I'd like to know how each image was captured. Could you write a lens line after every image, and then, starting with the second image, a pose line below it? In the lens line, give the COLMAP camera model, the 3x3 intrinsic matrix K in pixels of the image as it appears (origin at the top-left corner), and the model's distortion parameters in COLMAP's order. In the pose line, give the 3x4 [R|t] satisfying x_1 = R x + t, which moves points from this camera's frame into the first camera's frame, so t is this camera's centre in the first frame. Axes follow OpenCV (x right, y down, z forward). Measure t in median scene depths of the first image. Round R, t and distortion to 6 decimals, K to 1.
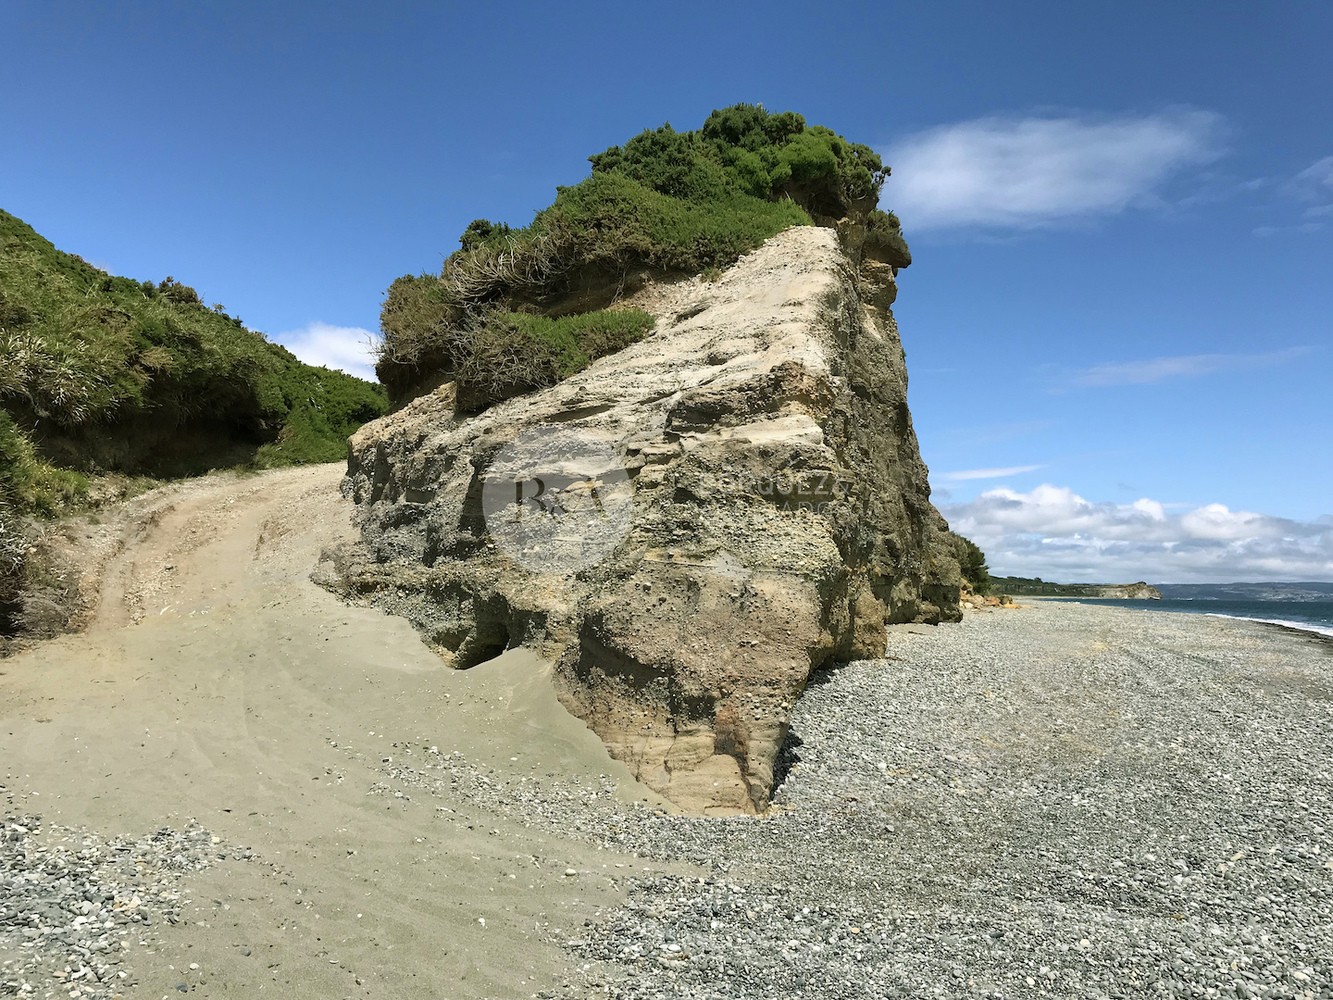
lens RADIAL K [[1088.5, 0, 659.5], [0, 1088.5, 508.8], [0, 0, 1]] dist [0.033640, -0.030674]
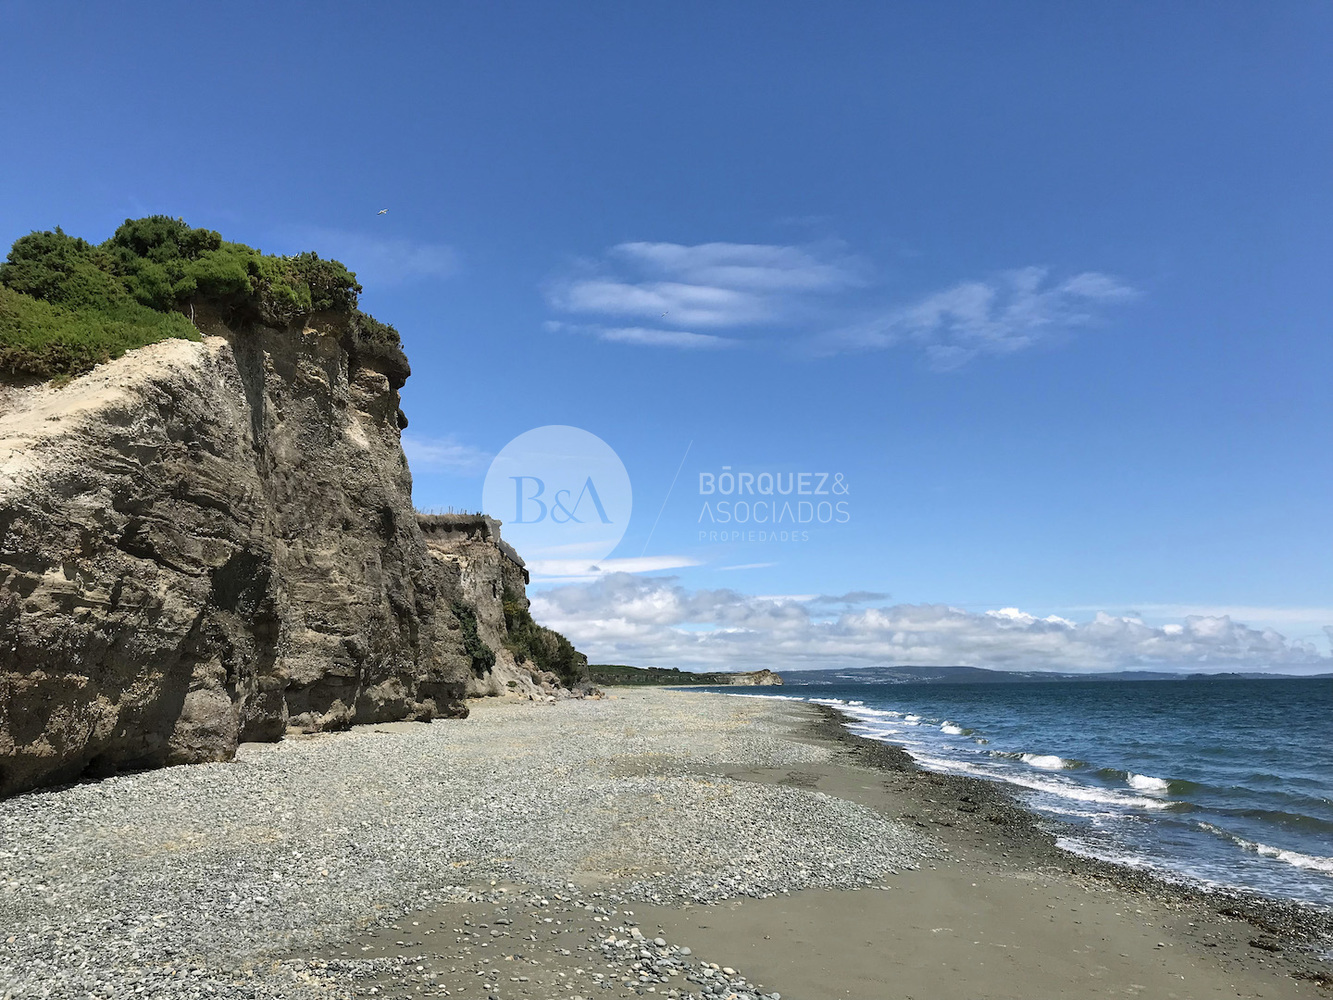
lens RADIAL K [[1088.5, 0, 668.5], [0, 1088.5, 498.9], [0, 0, 1]] dist [0.033640, -0.030674]
pose [[0.950160, 0.021927, 0.310990, 0.215633], [0.007885, 0.995514, -0.094281, -0.006233], [-0.311663, 0.092035, 0.945725, -0.095151]]
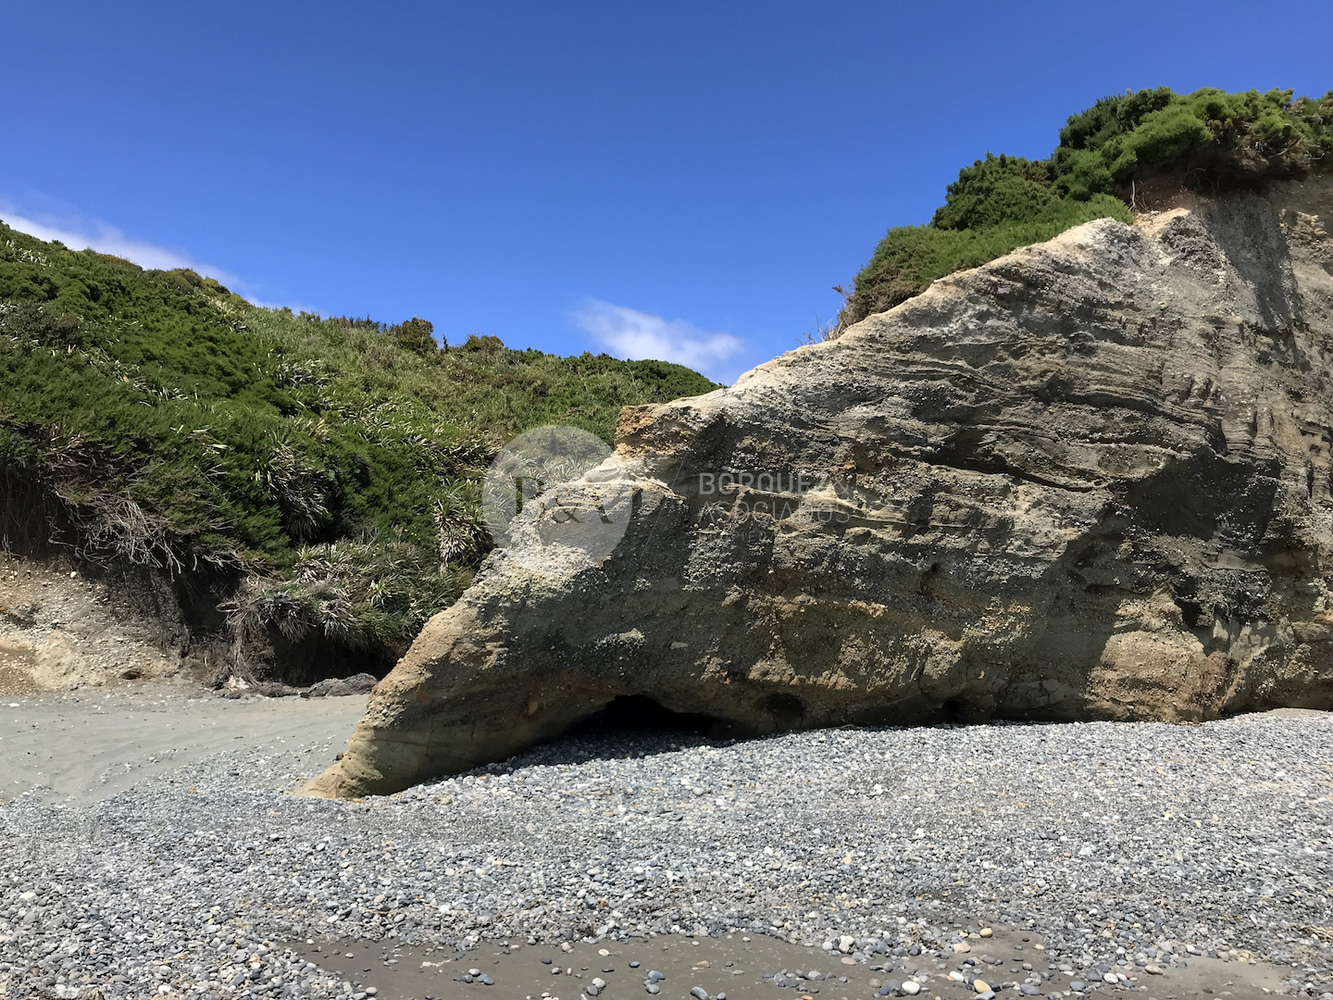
lens RADIAL K [[1088.5, 0, 639.7], [0, 1088.5, 480.6], [0, 0, 1]] dist [0.033640, -0.030674]
pose [[0.709579, -0.121318, -0.694104, 0.392997], [0.050725, 0.991306, -0.121407, 0.029714], [0.702798, 0.050940, 0.709564, 0.113253]]
